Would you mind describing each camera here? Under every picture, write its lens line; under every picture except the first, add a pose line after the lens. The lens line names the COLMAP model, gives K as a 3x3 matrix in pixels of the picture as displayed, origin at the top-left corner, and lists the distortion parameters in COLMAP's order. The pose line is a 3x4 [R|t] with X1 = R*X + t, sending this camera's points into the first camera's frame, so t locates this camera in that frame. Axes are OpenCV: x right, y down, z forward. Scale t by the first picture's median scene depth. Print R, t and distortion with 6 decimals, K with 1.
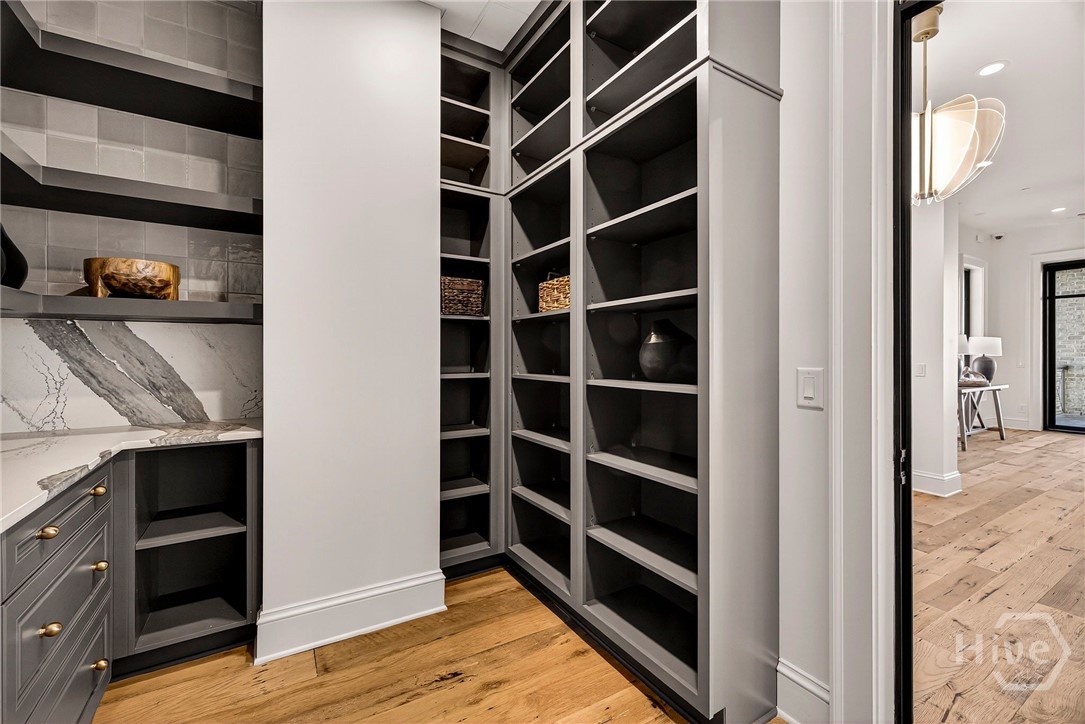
lens RADIAL K [[453.4, 0, 540.4], [0, 453.4, 358.2], [0, 0, 1]] dist [0.009953, -0.000158]
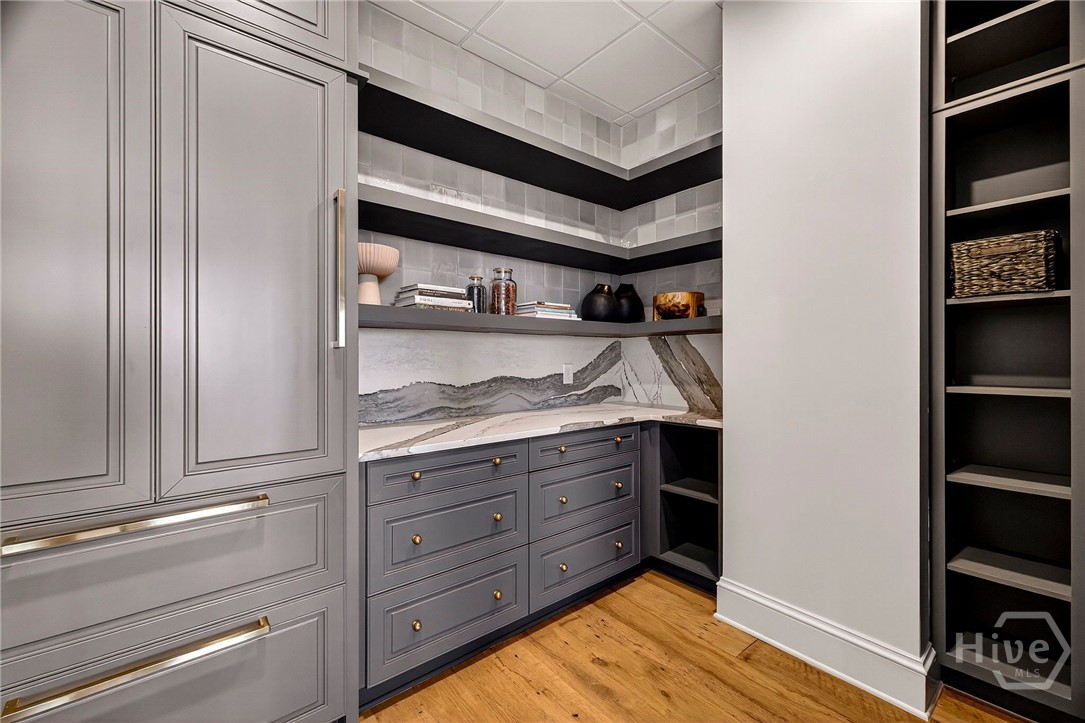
lens RADIAL K [[453.4, 0, 543.2], [0, 453.4, 358.3], [0, 0, 1]] dist [0.009953, -0.000158]
pose [[0.155971, 0.000671, -0.987761, 0.464880], [-0.004273, 0.999991, 0.000004, -0.004333], [0.987752, 0.004220, 0.155973, 0.351981]]
